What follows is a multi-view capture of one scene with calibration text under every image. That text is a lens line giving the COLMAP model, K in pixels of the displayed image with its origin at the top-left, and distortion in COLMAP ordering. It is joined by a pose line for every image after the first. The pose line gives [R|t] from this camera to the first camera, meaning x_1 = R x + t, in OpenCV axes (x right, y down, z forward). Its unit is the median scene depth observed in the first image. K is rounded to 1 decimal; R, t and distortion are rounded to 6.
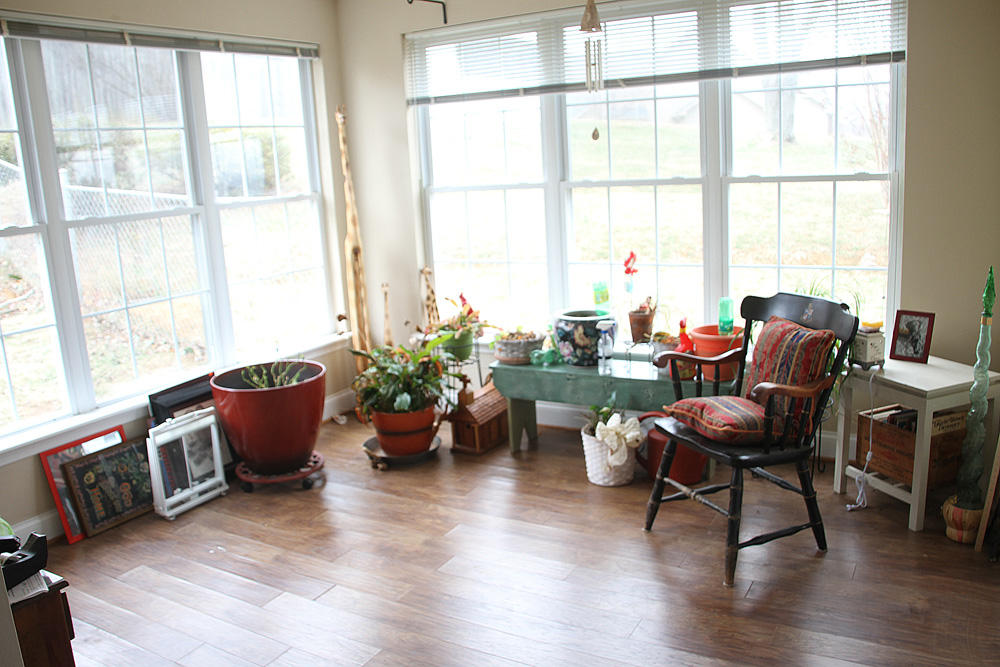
lens RADIAL K [[821.2, 0, 502.2], [0, 821.2, 348.7], [0, 0, 1]] dist [-0.167464, 0.115248]
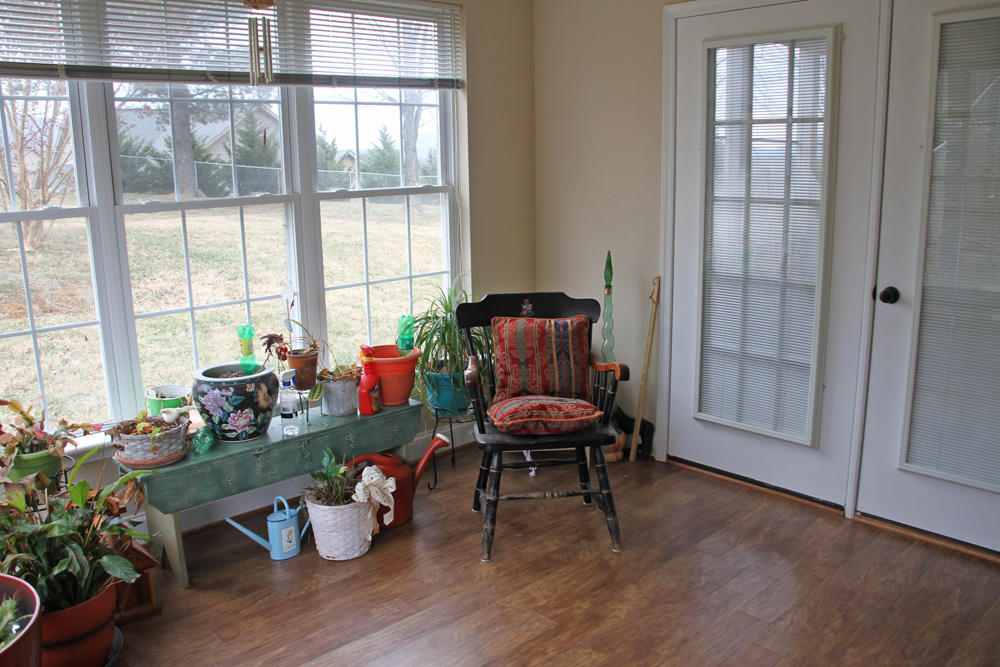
lens RADIAL K [[841.3, 0, 500.0], [0, 841.3, 333.5], [0, 0, 1]] dist [-0.078173, 0.000035]
pose [[0.296788, -0.152265, 0.942726, -0.622778], [0.212913, 0.972907, 0.090111, -0.104670], [-0.930905, 0.173975, 0.321166, 0.558274]]
